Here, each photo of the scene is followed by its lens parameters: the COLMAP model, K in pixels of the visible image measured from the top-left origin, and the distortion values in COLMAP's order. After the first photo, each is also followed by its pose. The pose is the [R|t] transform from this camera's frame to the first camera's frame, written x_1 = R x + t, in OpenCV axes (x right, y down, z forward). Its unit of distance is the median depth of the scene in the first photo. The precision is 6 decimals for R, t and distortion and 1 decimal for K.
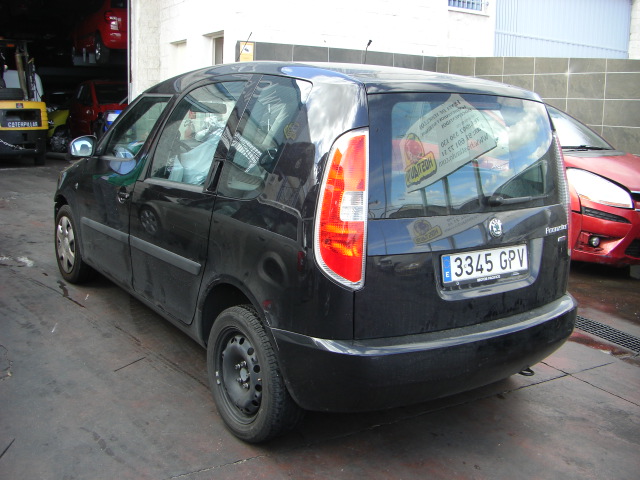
lens RADIAL K [[721.8, 0, 320.6], [0, 721.8, 238.6], [0, 0, 1]] dist [-0.153431, 0.000000]
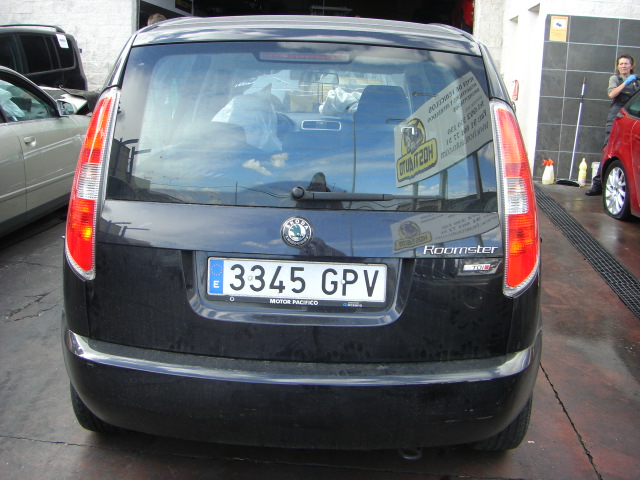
lens RADIAL K [[721.8, 0, 320.8], [0, 721.8, 238.8], [0, 0, 1]] dist [-0.153431, 0.000000]
pose [[0.798148, 0.129236, -0.588437, 0.661349], [-0.119203, 0.991288, 0.056027, -0.049112], [0.590551, 0.025425, 0.806599, 0.436357]]
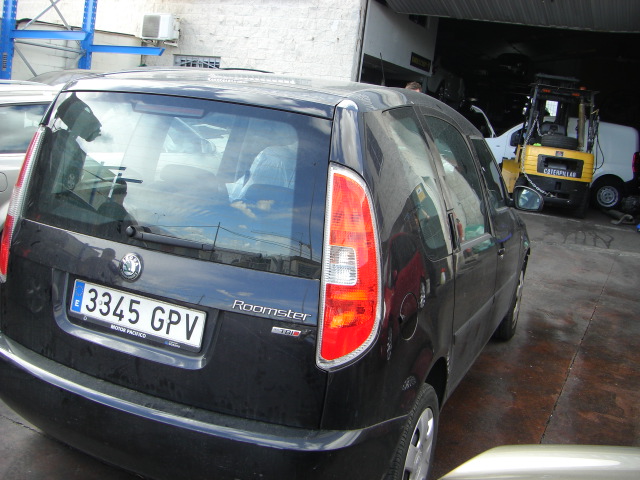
lens RADIAL K [[721.8, 0, 319.3], [0, 721.8, 243.4], [0, 0, 1]] dist [-0.153431, 0.000000]
pose [[0.504723, 0.178631, -0.844598, 0.959702], [-0.251952, 0.966243, 0.053796, -0.127578], [0.825697, 0.185646, 0.532692, 0.738337]]
